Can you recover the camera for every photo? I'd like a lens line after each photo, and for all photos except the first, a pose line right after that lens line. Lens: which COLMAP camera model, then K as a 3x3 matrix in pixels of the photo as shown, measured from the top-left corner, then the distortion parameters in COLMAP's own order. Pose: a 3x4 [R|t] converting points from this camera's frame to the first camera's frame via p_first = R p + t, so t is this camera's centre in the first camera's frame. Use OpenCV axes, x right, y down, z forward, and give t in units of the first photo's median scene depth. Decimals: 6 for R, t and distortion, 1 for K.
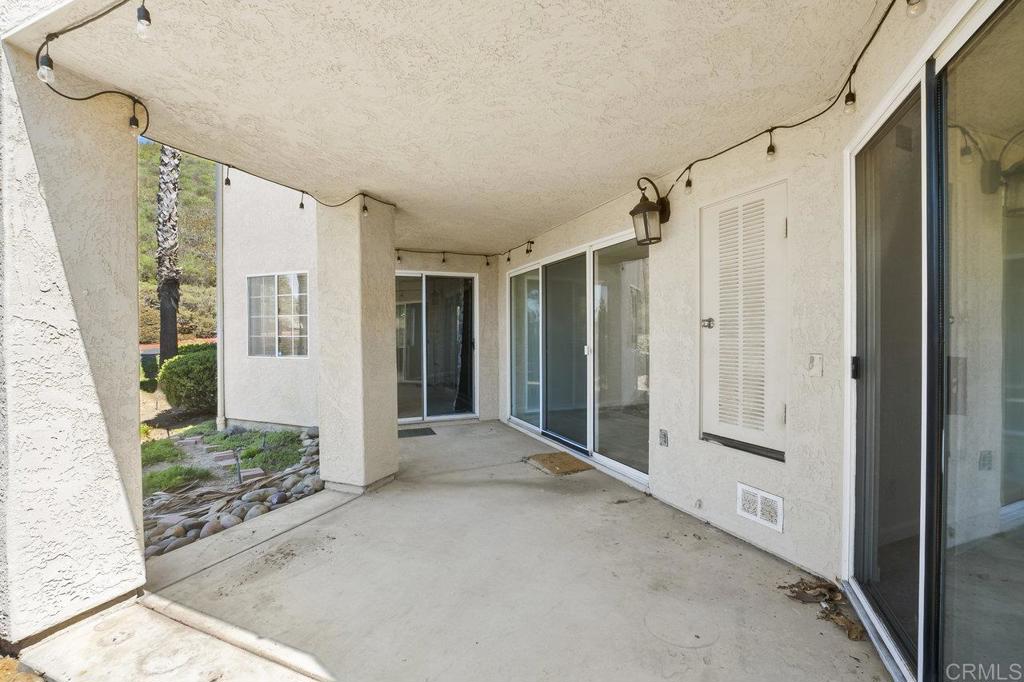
lens RADIAL K [[458.3, 0, 521.2], [0, 458.3, 345.1], [0, 0, 1]] dist [-0.024817, 0.000304]
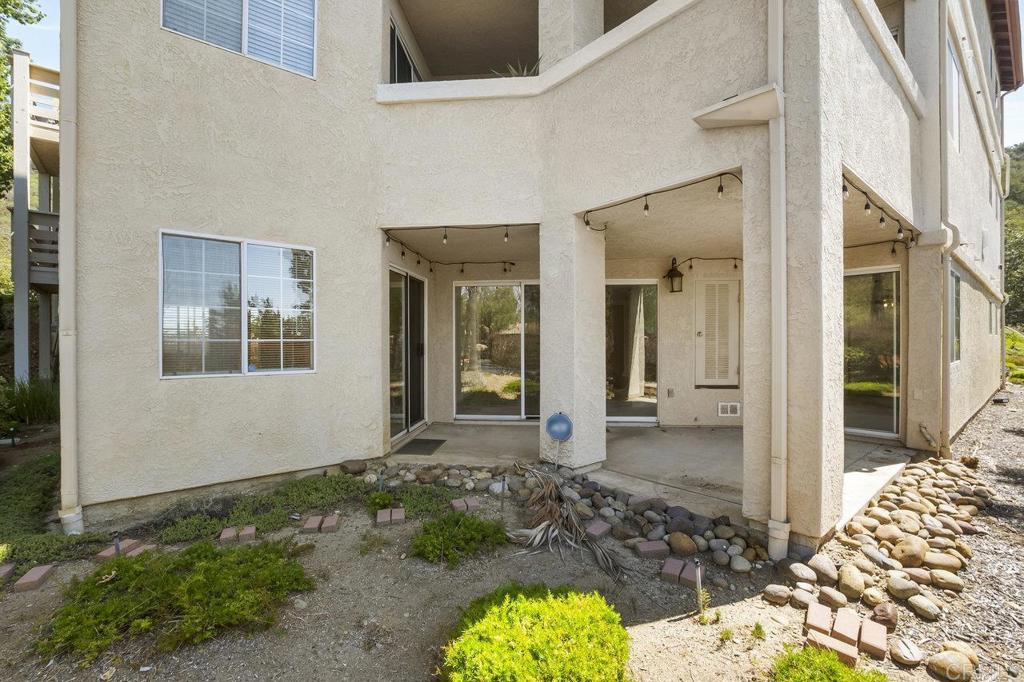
lens RADIAL K [[458.3, 0, 521.2], [0, 458.3, 345.1], [0, 0, 1]] dist [-0.024817, 0.000304]
pose [[0.450117, -0.001371, 0.892969, -1.856347], [0.021725, 0.999720, -0.009416, 0.006613], [-0.892705, 0.023639, 0.450020, 0.761170]]
